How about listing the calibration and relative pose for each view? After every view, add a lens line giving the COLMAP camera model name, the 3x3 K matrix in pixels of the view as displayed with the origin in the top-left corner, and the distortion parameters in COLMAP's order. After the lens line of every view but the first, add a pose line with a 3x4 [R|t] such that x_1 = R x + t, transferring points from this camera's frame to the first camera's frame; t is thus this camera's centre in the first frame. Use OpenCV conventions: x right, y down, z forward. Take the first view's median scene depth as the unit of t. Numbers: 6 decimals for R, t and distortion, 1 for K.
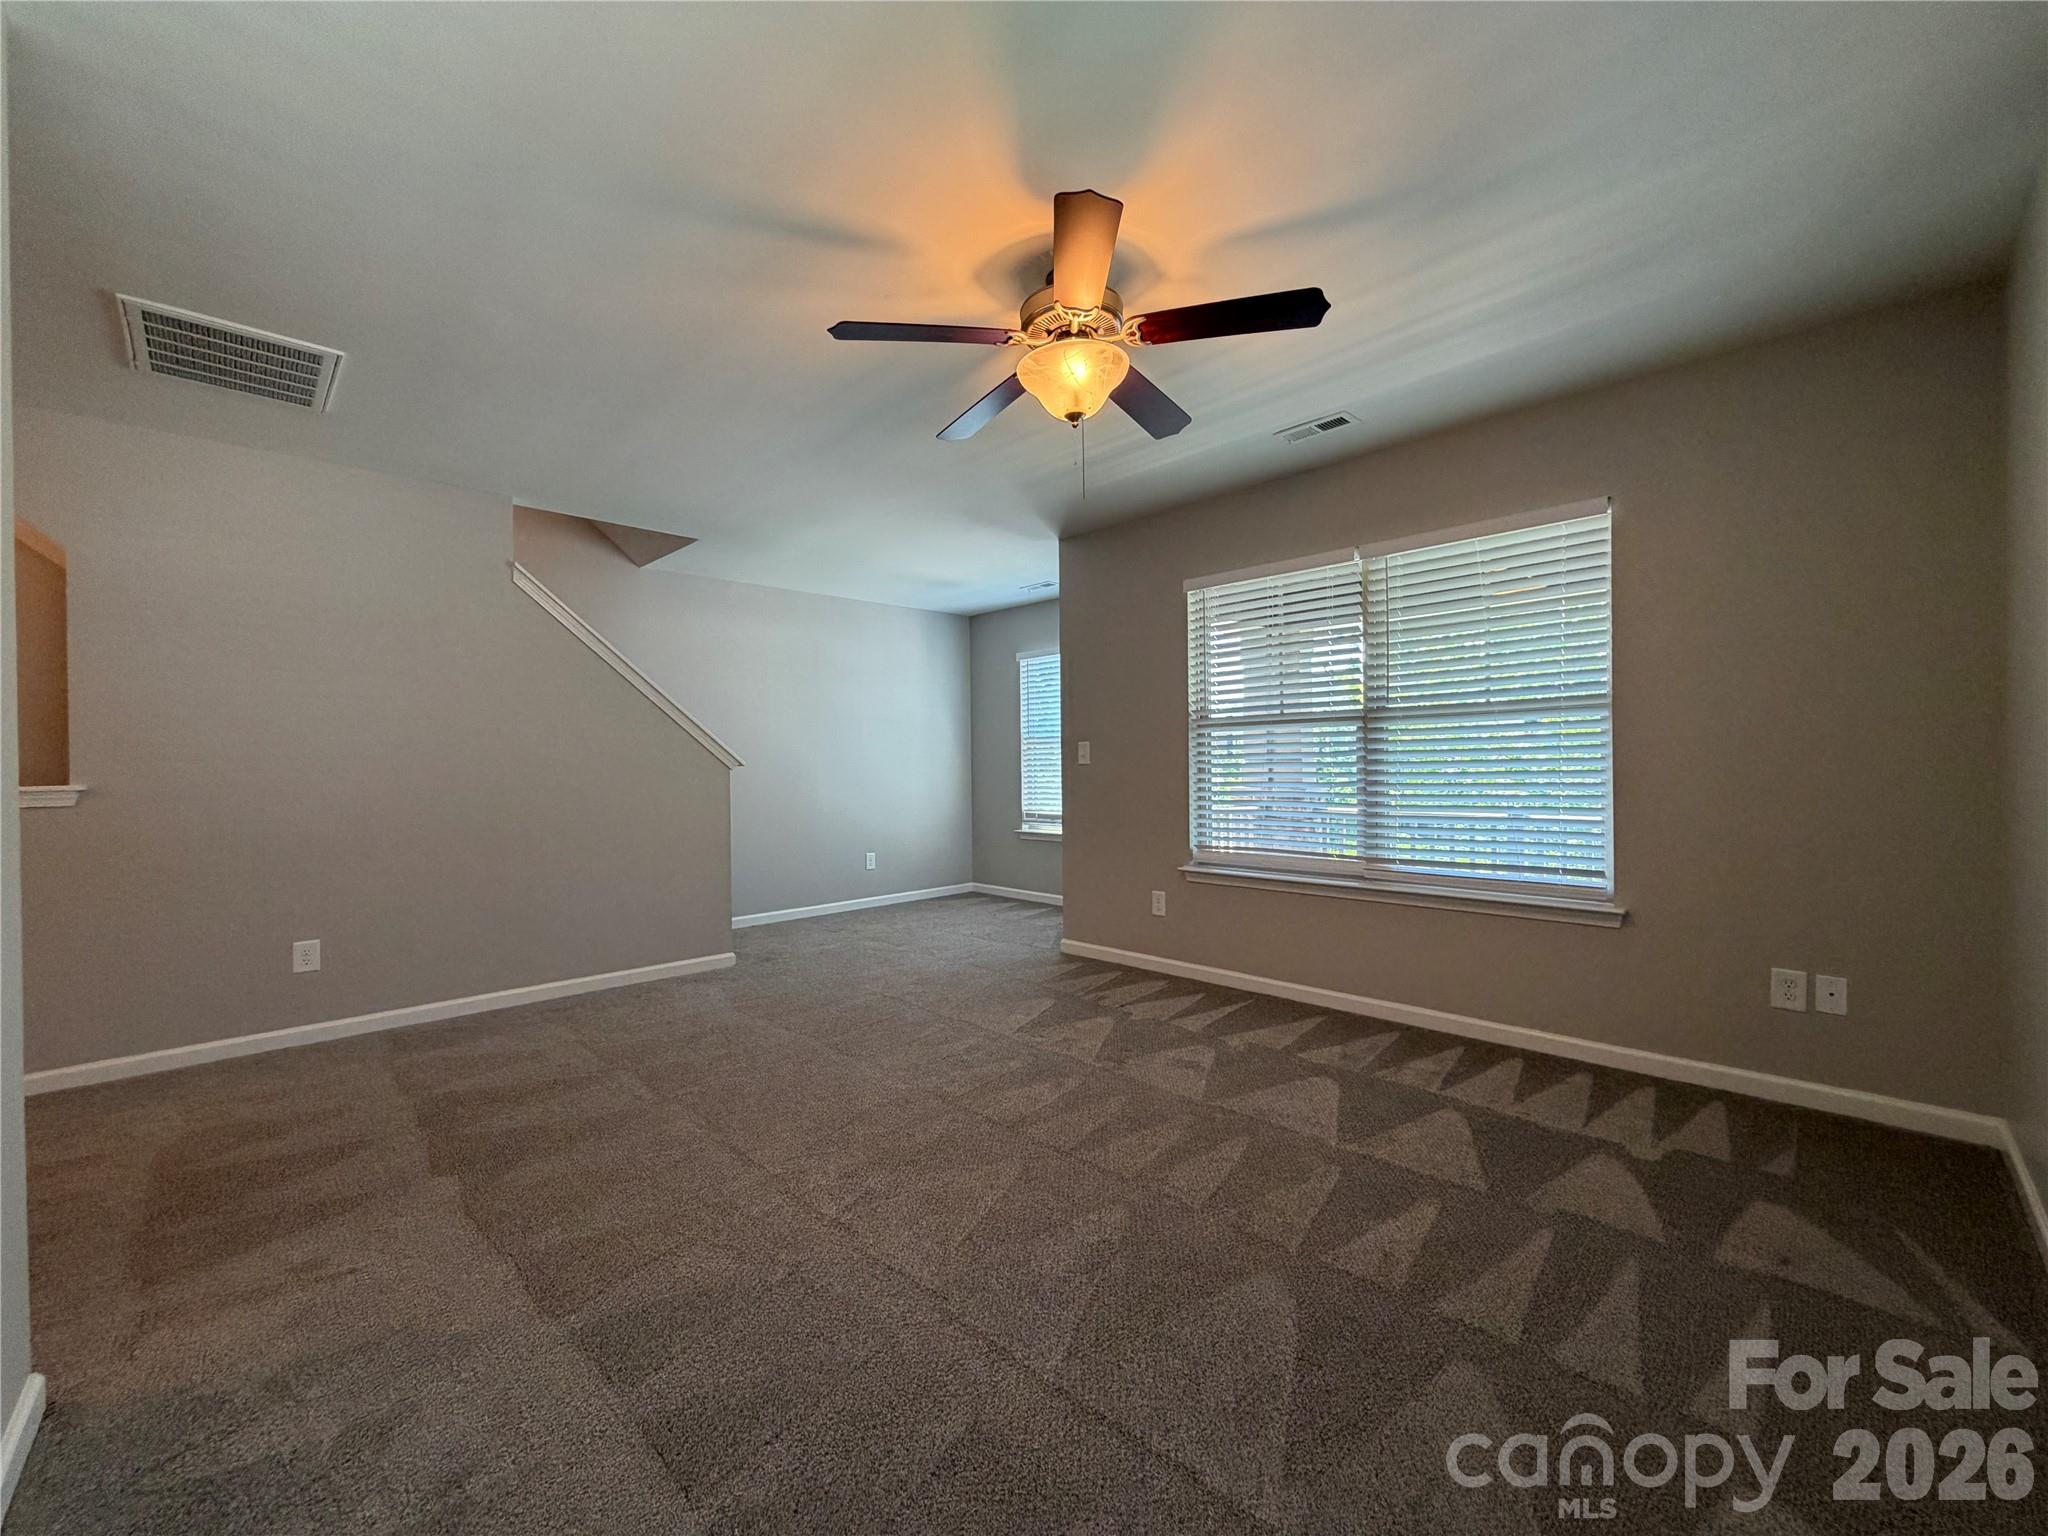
lens RADIAL K [[827.7, 0, 1024.0], [0, 827.7, 768.0], [0, 0, 1]] dist [-0.001265, -0.000060]
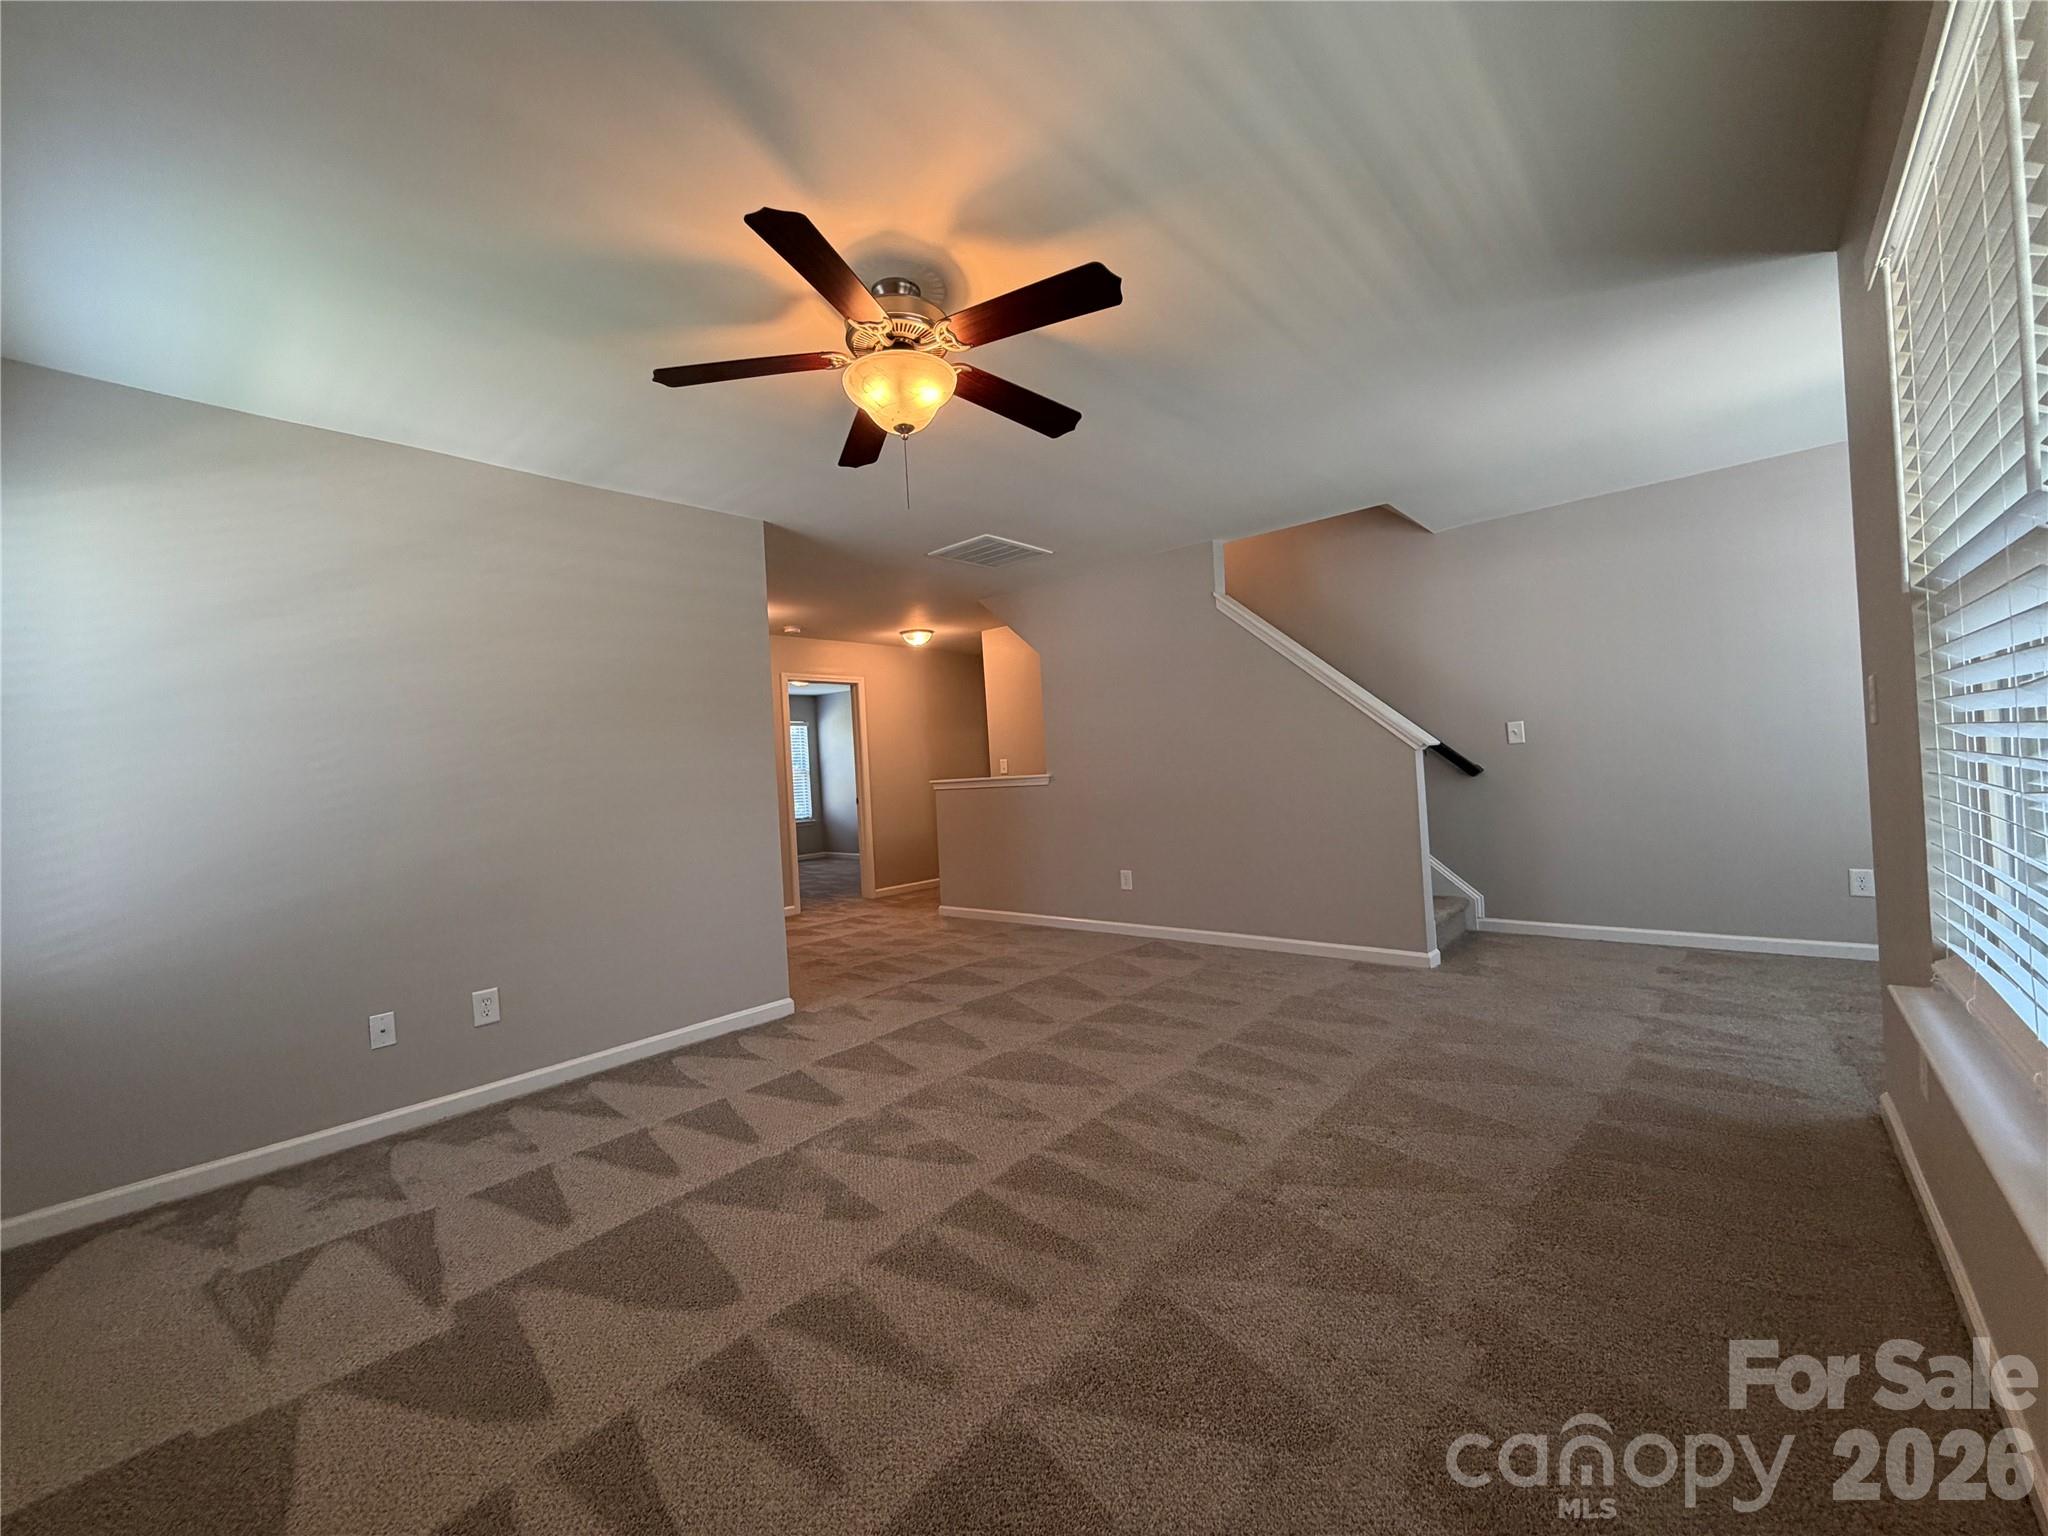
lens RADIAL K [[827.7, 0, 1024.0], [0, 827.7, 768.0], [0, 0, 1]] dist [-0.001265, -0.000060]
pose [[0.089106, 0.011075, -0.995961, 1.020401], [0.046134, 0.998819, 0.015234, -0.032497], [0.994953, -0.047305, 0.088490, 0.974068]]
